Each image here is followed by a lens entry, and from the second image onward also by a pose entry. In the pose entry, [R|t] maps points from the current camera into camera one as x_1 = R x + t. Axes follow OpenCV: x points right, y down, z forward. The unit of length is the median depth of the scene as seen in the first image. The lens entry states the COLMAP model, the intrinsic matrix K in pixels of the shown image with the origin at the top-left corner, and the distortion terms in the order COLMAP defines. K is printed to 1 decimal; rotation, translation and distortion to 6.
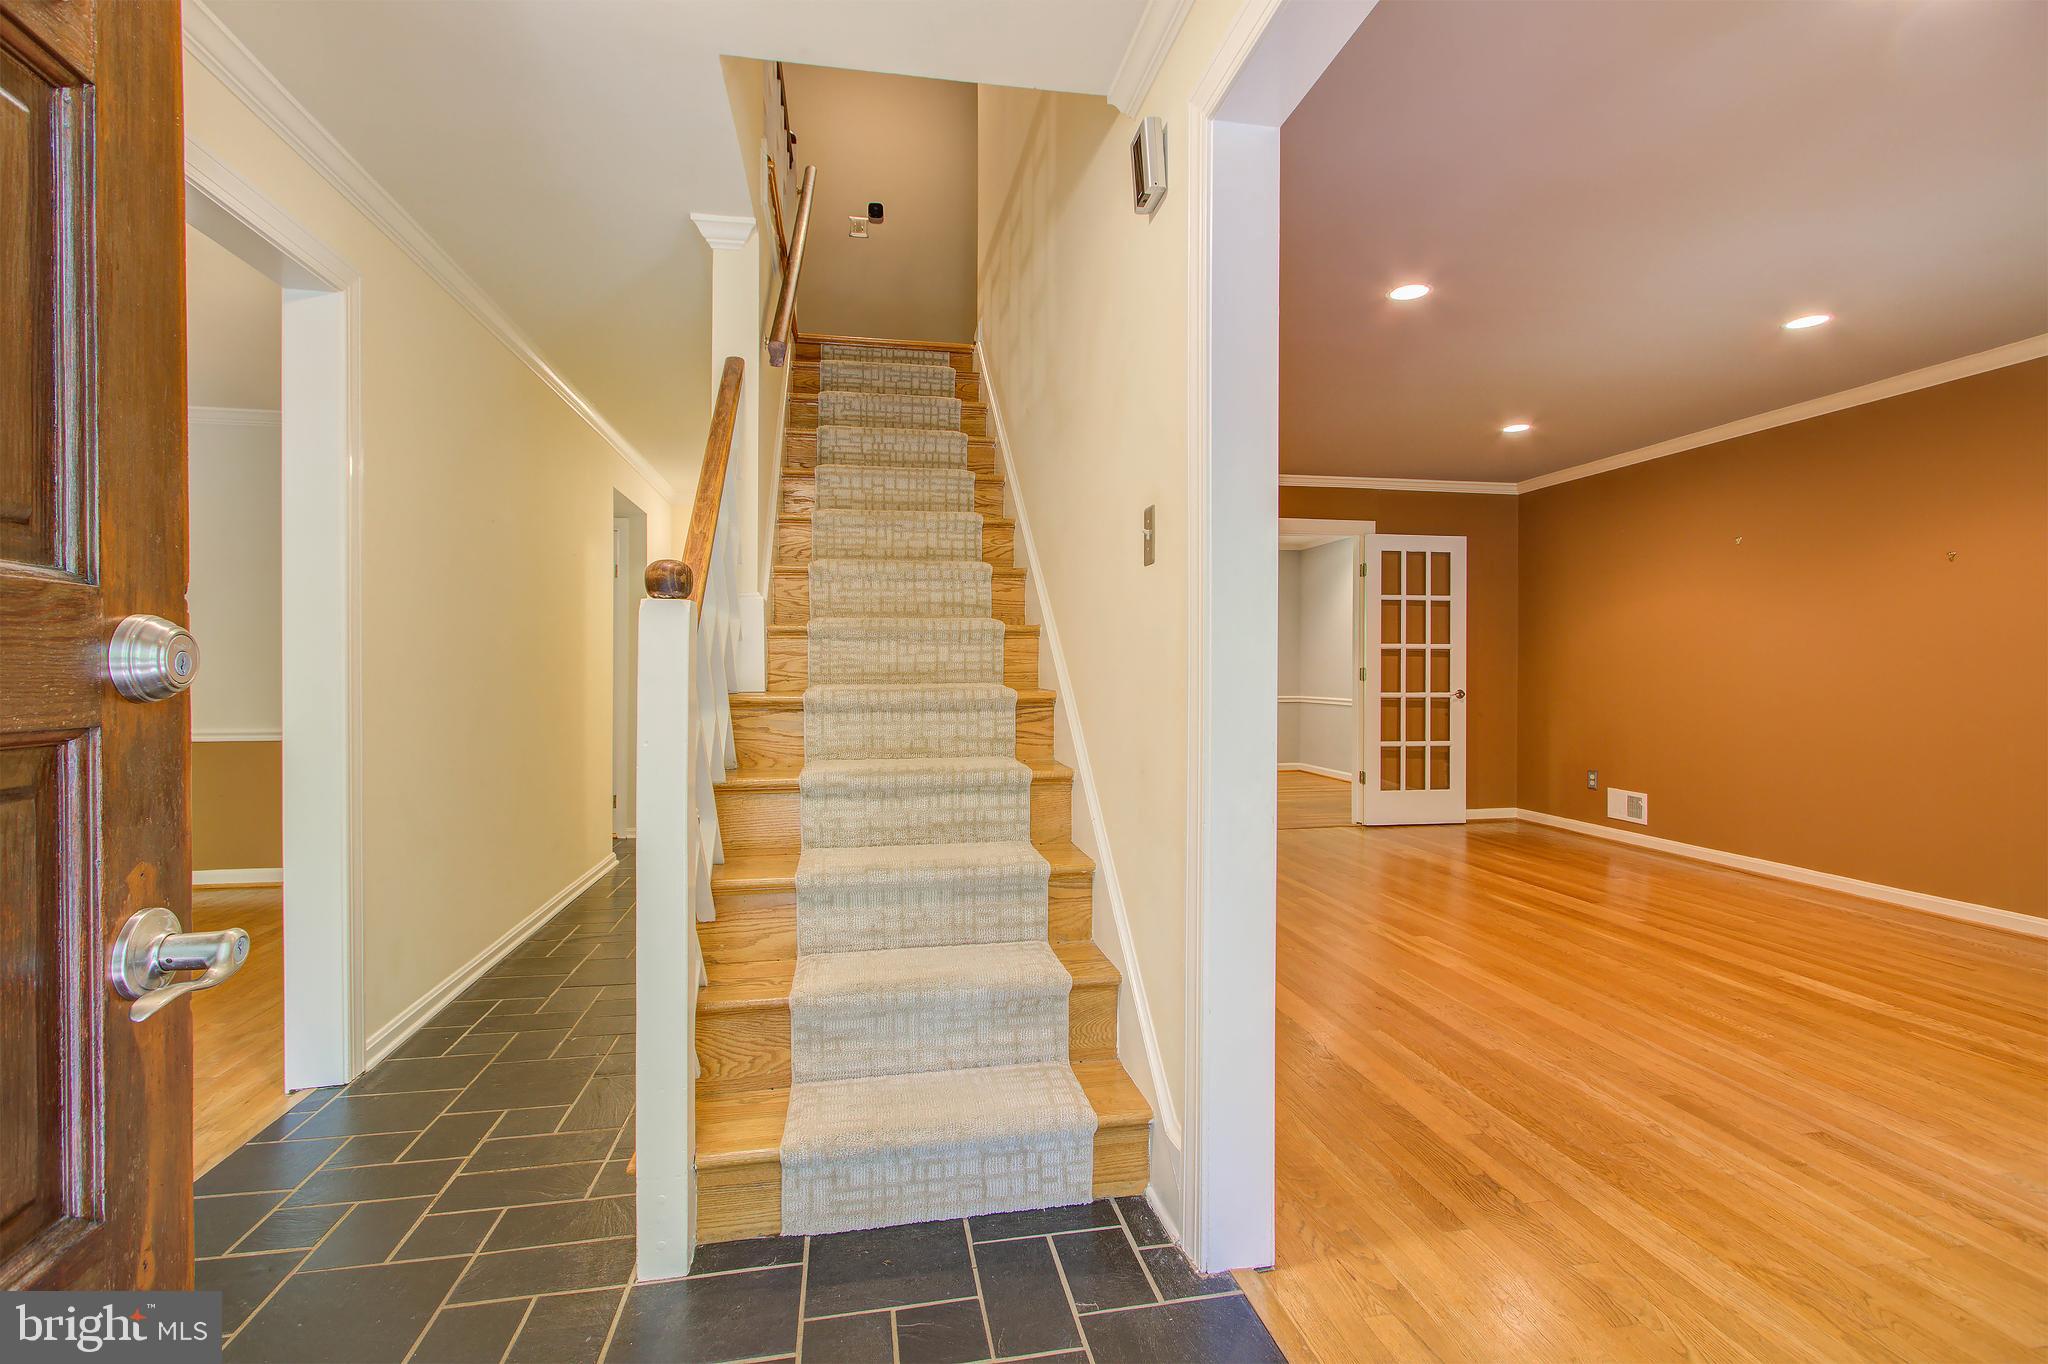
lens RADIAL K [[919.8, 0, 1025.7], [0, 919.8, 668.3], [0, 0, 1]] dist [-0.001505, -0.000376]
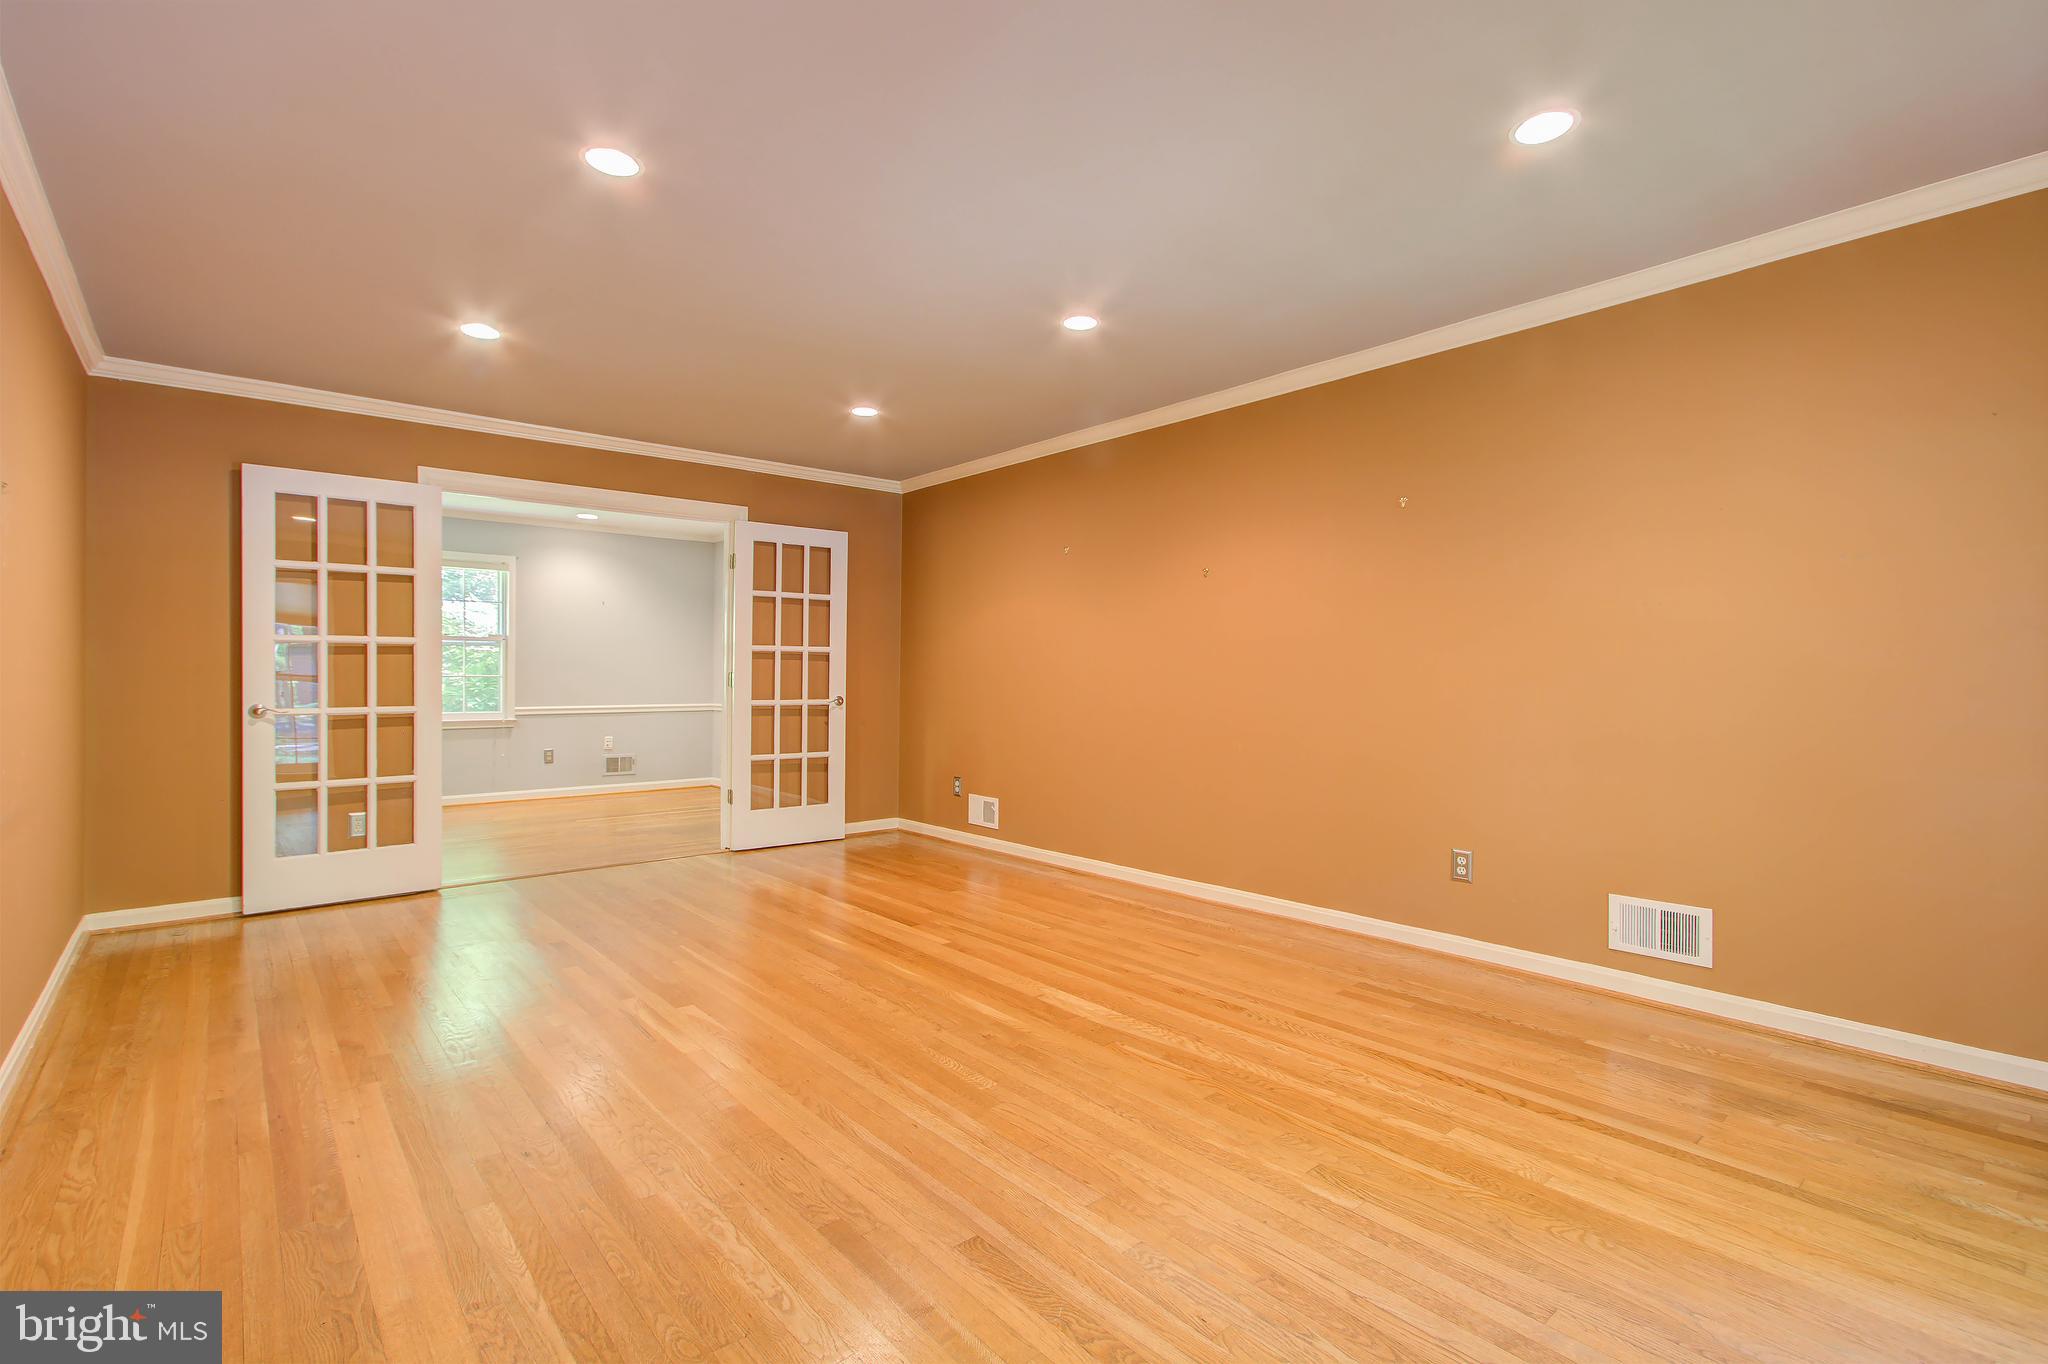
lens RADIAL K [[919.8, 0, 1057.1], [0, 919.8, 687.7], [0, 0, 1]] dist [-0.001505, -0.000376]
pose [[0.848629, -0.002157, 0.528984, 0.168813], [-0.005212, 0.999909, 0.012439, 0.001889], [-0.528962, -0.013313, 0.848541, 0.093200]]
